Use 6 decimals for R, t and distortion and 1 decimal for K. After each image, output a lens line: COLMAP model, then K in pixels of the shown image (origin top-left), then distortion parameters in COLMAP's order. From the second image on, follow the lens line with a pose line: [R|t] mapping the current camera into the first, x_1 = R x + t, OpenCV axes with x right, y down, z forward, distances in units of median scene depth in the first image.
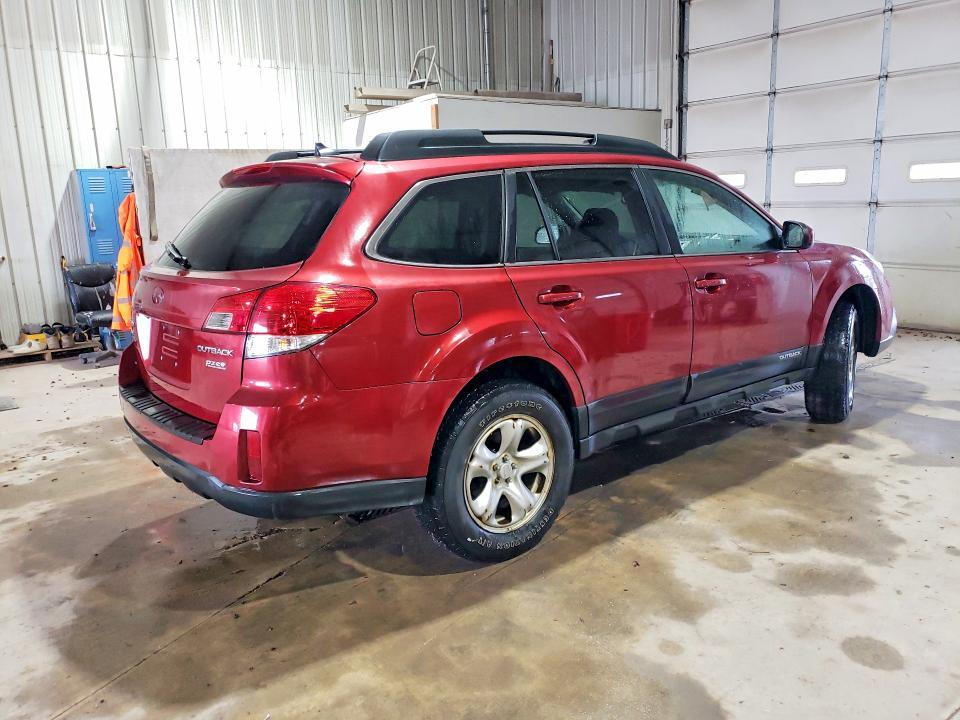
lens RADIAL K [[748.8, 0, 481.9], [0, 748.8, 360.2], [0, 0, 1]] dist [0.020451, 0.001486]
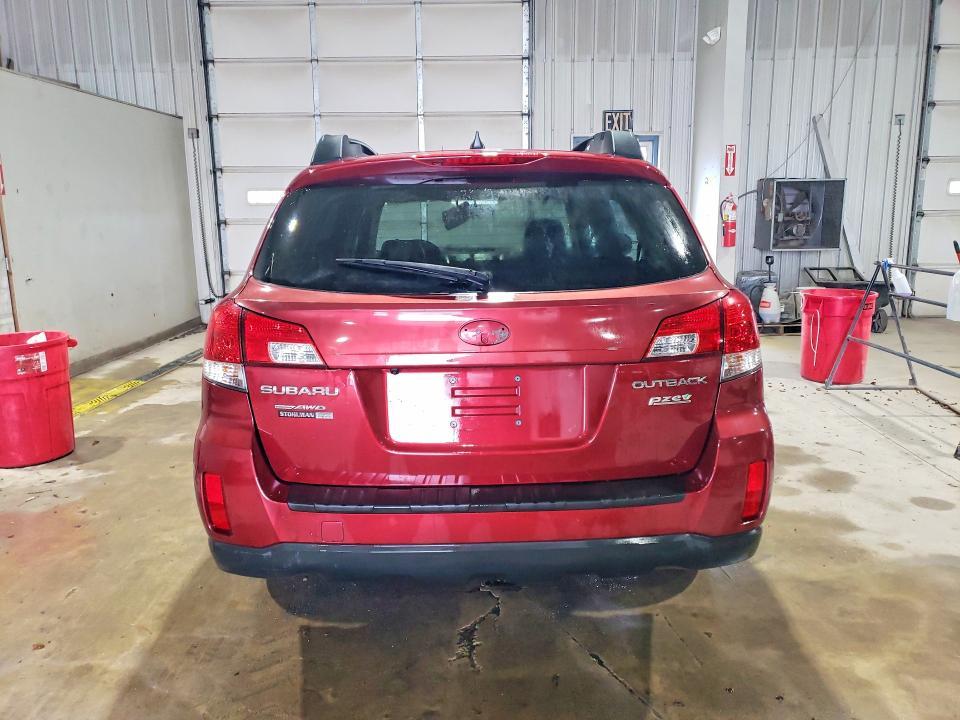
lens RADIAL K [[748.8, 0, 482.9], [0, 748.8, 356.7], [0, 0, 1]] dist [0.020451, 0.001486]
pose [[0.618508, -0.130925, 0.774795, -0.934543], [0.155282, 0.986942, 0.042814, -0.090884], [-0.770283, 0.093831, 0.630762, 0.545985]]
